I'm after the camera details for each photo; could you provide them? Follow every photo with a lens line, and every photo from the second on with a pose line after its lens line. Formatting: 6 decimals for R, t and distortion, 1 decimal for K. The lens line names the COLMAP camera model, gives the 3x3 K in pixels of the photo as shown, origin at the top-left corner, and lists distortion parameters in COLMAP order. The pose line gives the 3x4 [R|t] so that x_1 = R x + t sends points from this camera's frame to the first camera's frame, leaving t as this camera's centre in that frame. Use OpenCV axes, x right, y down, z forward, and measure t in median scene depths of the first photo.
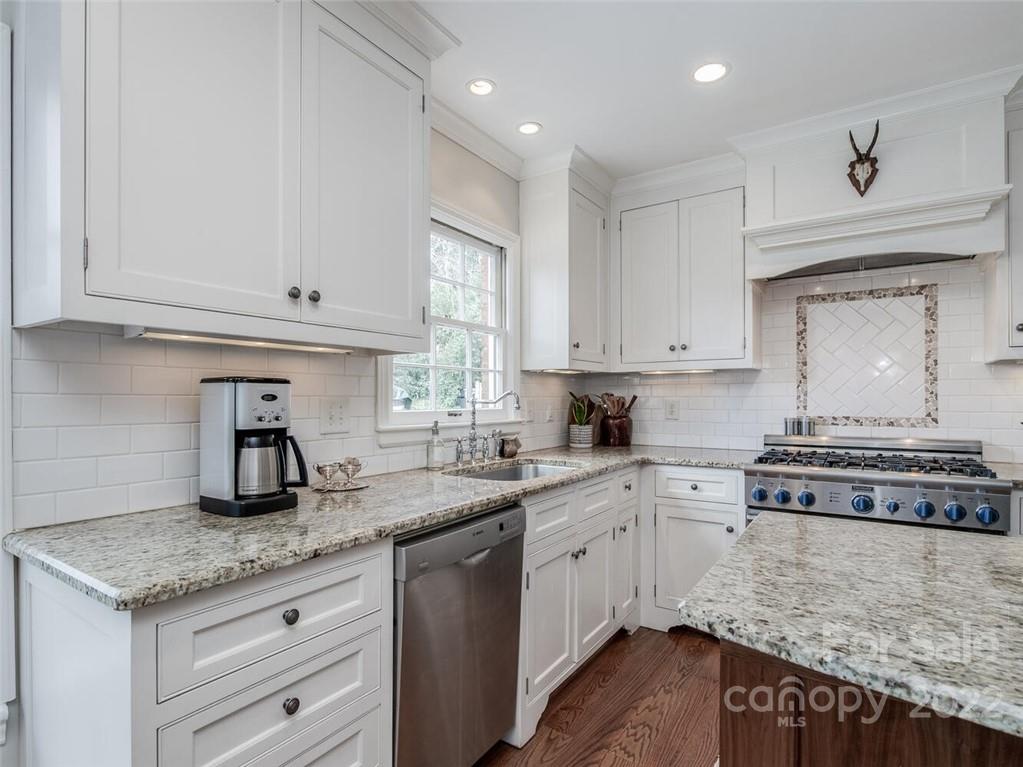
lens RADIAL K [[542.0, 0, 507.7], [0, 542.0, 399.4], [0, 0, 1]] dist [-0.003650, -0.000525]
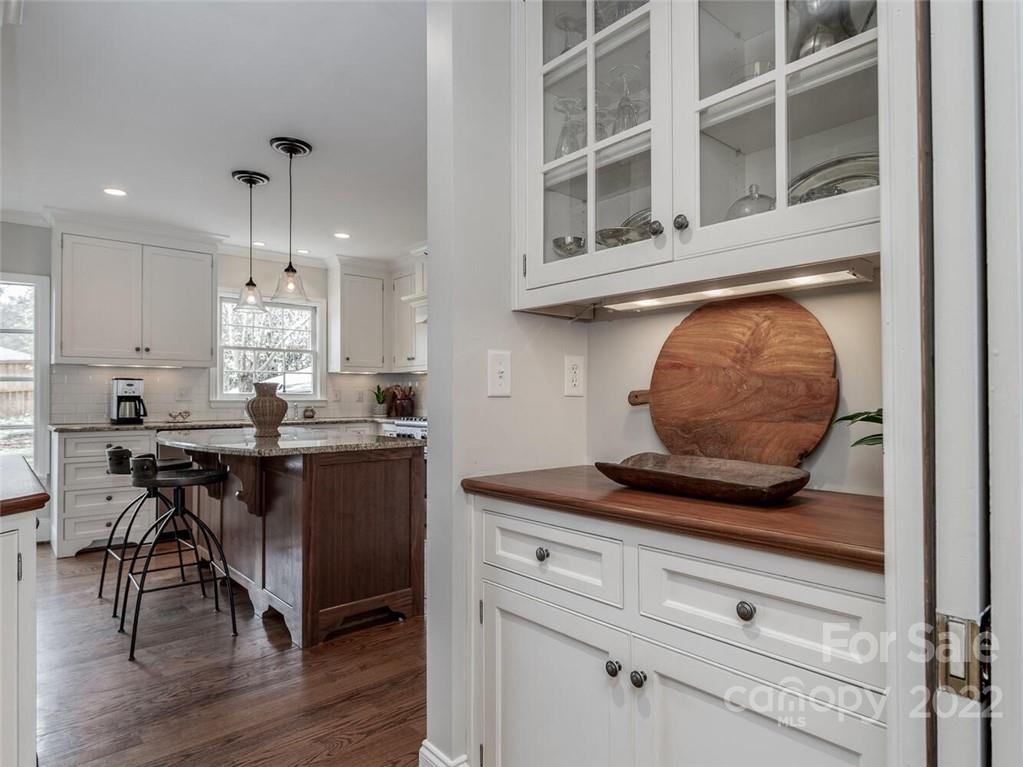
lens RADIAL K [[604.3, 0, 551.3], [0, 604.3, 387.7], [0, 0, 1]] dist [0.001834, -0.000285]
pose [[0.976830, -0.004070, -0.213979, 1.353259], [0.000206, 0.999837, -0.018075, 0.038683], [0.214018, 0.017613, 0.976671, -0.929857]]
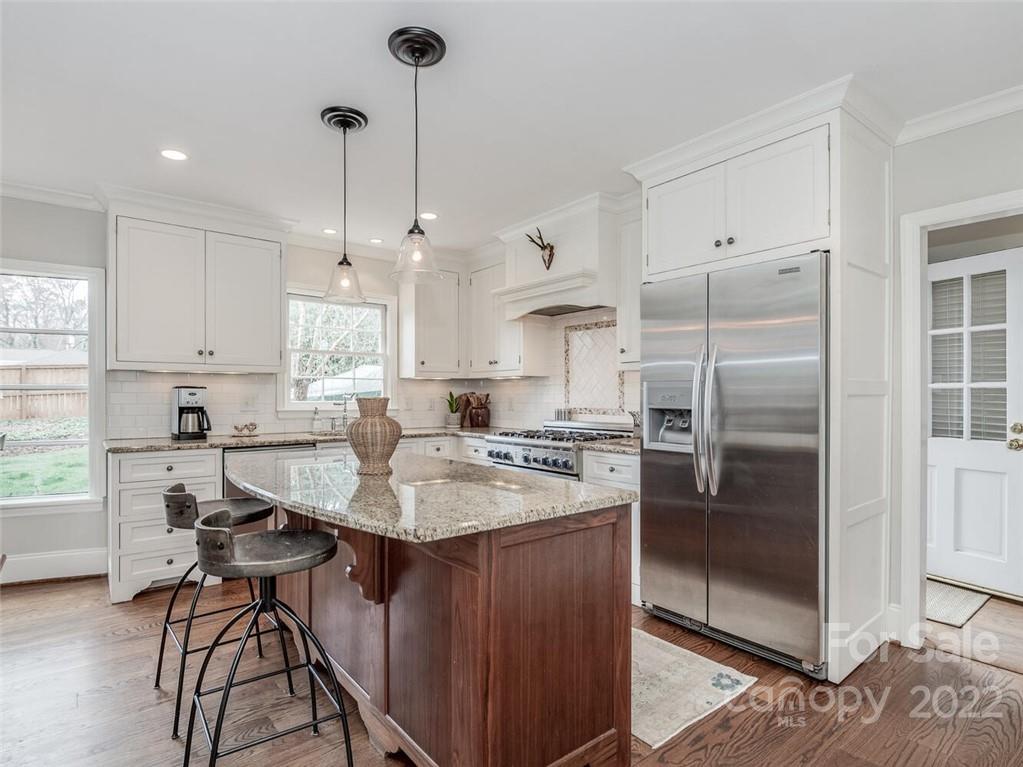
lens RADIAL K [[541.0, 0, 493.4], [0, 541.0, 394.4], [0, 0, 1]] dist [-0.002363, -0.000834]
pose [[0.950991, 0.001245, -0.309215, 0.906889], [-0.003136, 0.999979, -0.005618, 0.003940], [0.309202, 0.006313, 0.950975, -0.521421]]
